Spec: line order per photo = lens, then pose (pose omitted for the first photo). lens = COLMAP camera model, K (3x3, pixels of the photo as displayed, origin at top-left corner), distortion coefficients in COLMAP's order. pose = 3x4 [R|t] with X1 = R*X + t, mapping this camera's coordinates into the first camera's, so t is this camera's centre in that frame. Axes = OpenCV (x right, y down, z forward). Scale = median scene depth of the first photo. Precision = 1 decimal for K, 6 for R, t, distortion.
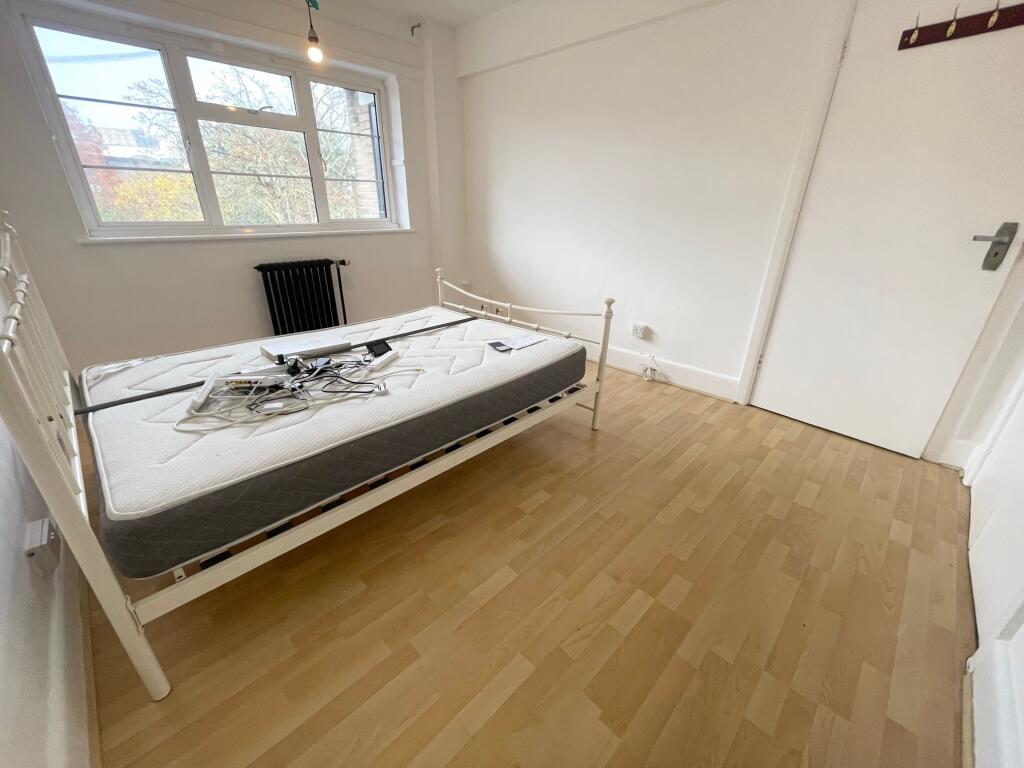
lens RADIAL K [[413.6, 0, 513.5], [0, 413.6, 386.2], [0, 0, 1]] dist [-0.001006, -0.000031]
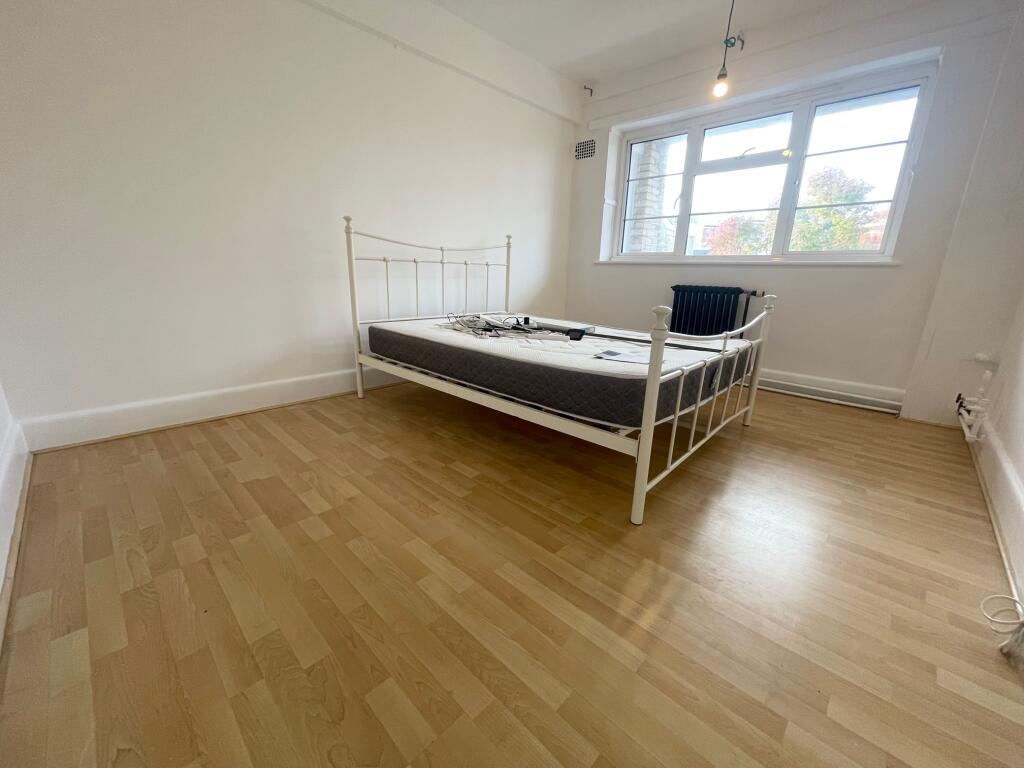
lens RADIAL K [[413.6, 0, 513.5], [0, 413.6, 386.2], [0, 0, 1]] dist [-0.001006, -0.000031]
pose [[0.014568, 0.256652, -0.966394, 0.828631], [-0.418833, 0.879186, 0.227178, -0.156591], [0.907946, 0.401449, 0.120302, 0.757906]]
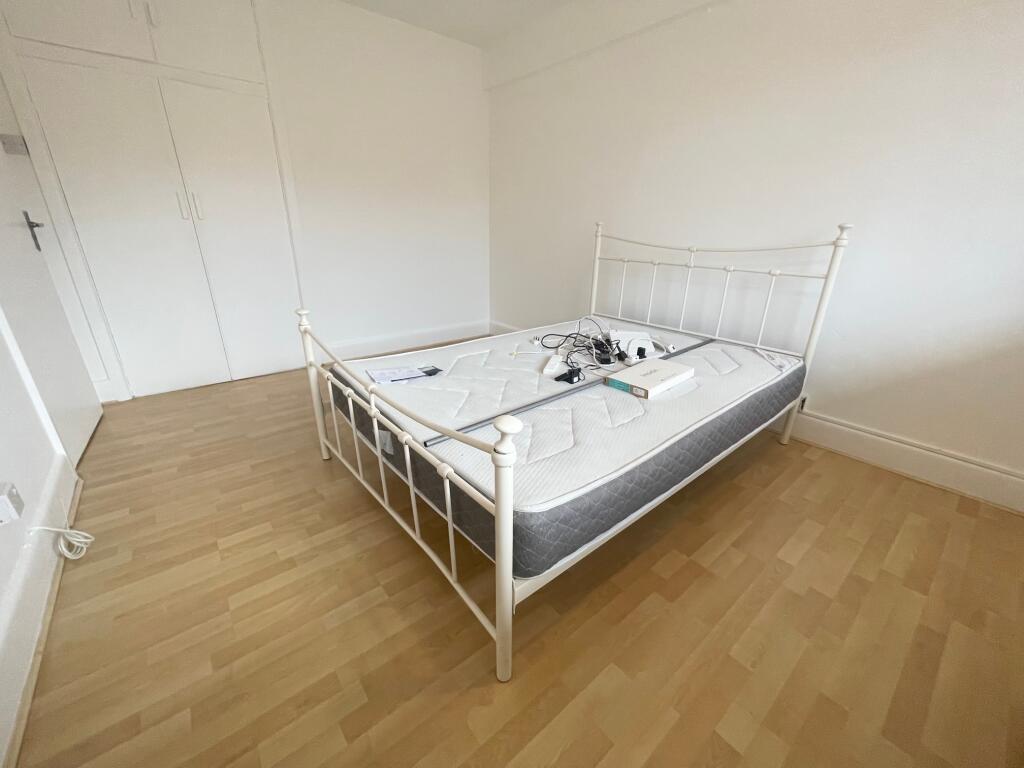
lens RADIAL K [[413.6, 0, 513.5], [0, 413.6, 386.2], [0, 0, 1]] dist [-0.001006, -0.000031]
pose [[-0.994716, -0.060199, 0.083159, -0.299285], [0.015753, 0.710937, 0.703079, -0.696435], [-0.101445, 0.700675, -0.706232, 1.653136]]
